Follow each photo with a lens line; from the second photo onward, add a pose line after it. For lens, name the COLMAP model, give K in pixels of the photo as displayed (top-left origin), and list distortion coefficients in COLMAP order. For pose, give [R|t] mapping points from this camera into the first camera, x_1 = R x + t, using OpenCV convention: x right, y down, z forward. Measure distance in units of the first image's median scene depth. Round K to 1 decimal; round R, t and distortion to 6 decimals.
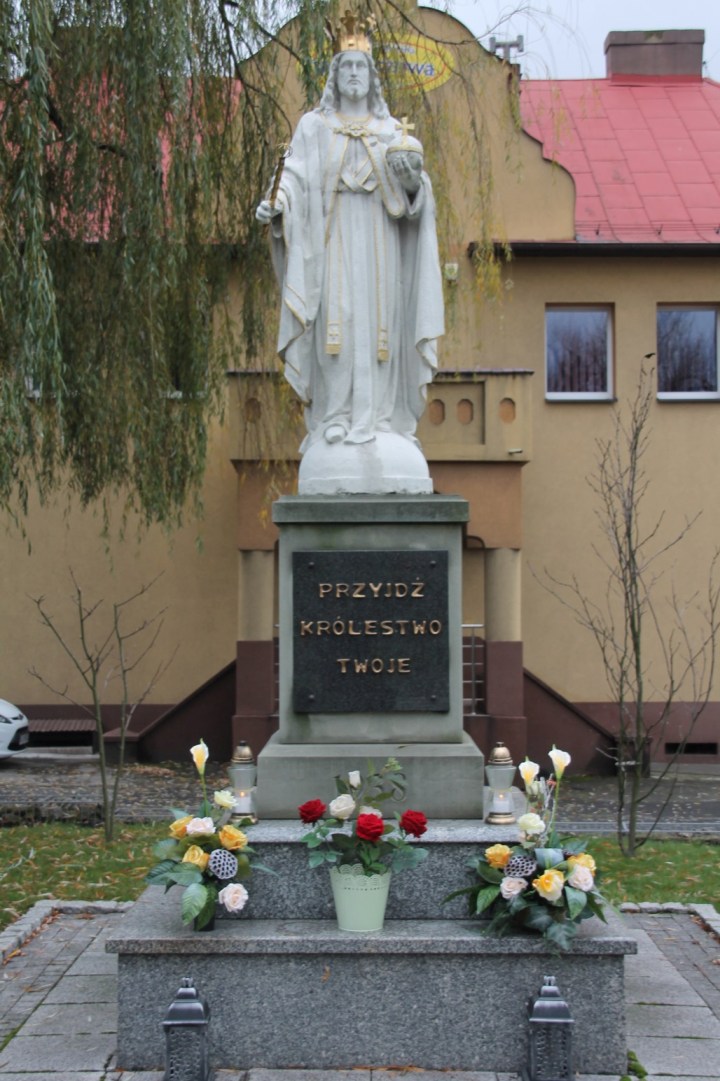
lens RADIAL K [[1419.5, 0, 342.3], [0, 1419.5, 550.5], [0, 0, 1]] dist [-0.005307, 0.415762]
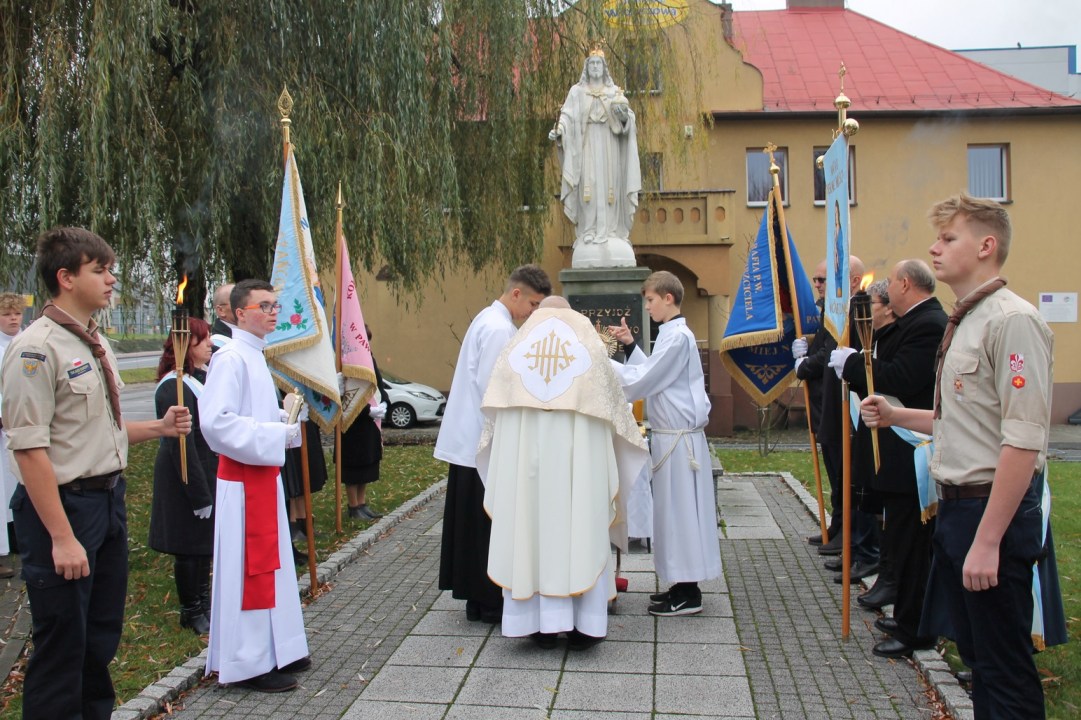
lens RADIAL K [[908.7, 0, 537.1], [0, 908.7, 362.4], [0, 0, 1]] dist [-0.163531, 0.166598]
pose [[0.993393, -0.009456, -0.114375, 0.068465], [0.017162, 0.997633, 0.066583, 0.009299], [0.113475, -0.068106, 0.991204, -0.334987]]
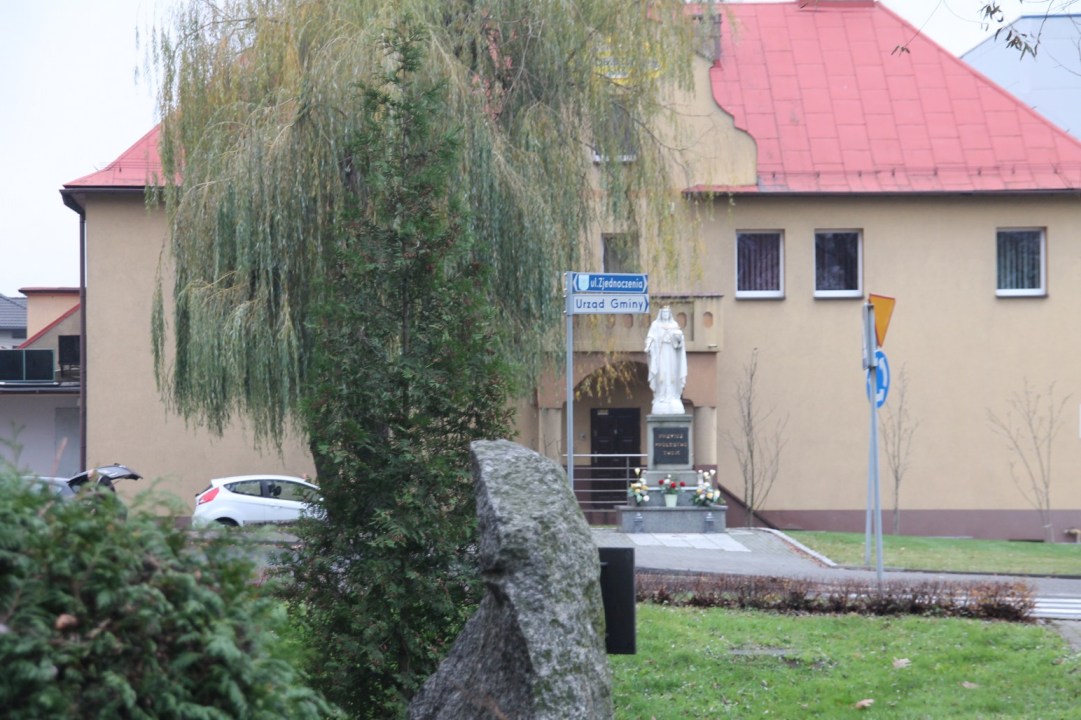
lens RADIAL K [[2744.8, 0, 540.1], [0, 2744.8, 429.4], [0, 0, 1]] dist [0.555709, 0.228353]
pose [[0.998847, -0.003278, 0.047905, -0.747325], [0.001808, 0.999527, 0.030696, -0.240892], [-0.047983, -0.030574, 0.998380, -7.058335]]
